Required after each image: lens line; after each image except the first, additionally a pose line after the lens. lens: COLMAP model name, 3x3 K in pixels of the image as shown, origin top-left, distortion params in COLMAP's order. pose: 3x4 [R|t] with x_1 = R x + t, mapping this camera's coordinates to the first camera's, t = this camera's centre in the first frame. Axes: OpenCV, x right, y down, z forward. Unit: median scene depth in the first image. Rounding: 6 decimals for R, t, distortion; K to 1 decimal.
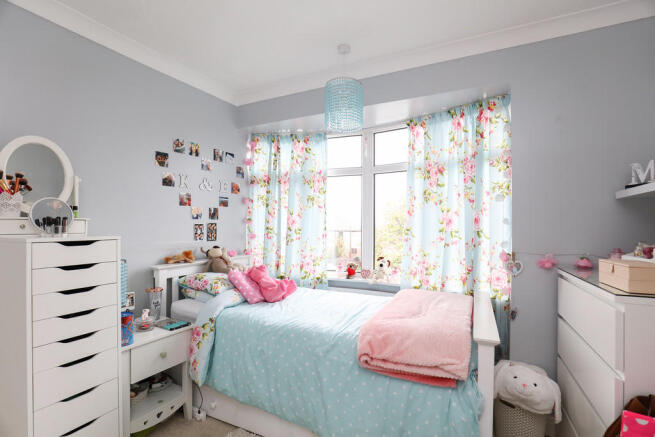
lens RADIAL K [[315.1, 0, 326.0], [0, 315.1, 228.4], [0, 0, 1]] dist [-0.013626, 0.000252]
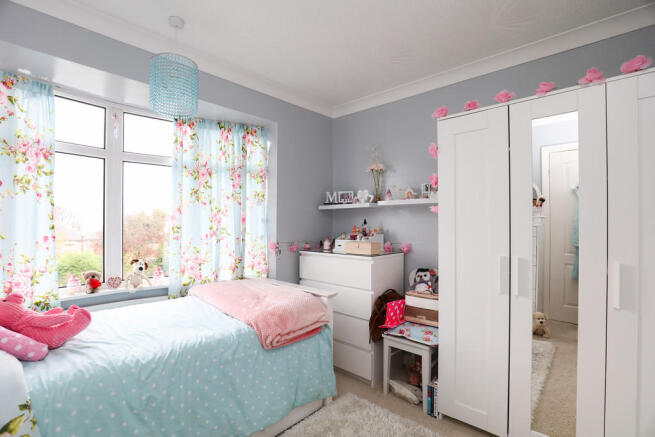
lens RADIAL K [[301.6, 0, 326.5], [0, 301.6, 232.1], [0, 0, 1]] dist [-0.017211, -0.000061]
pose [[0.300283, -0.025947, 0.953497, -0.547694], [0.001698, 0.999643, 0.026667, -0.006913], [-0.953849, -0.006388, 0.300219, 0.307424]]
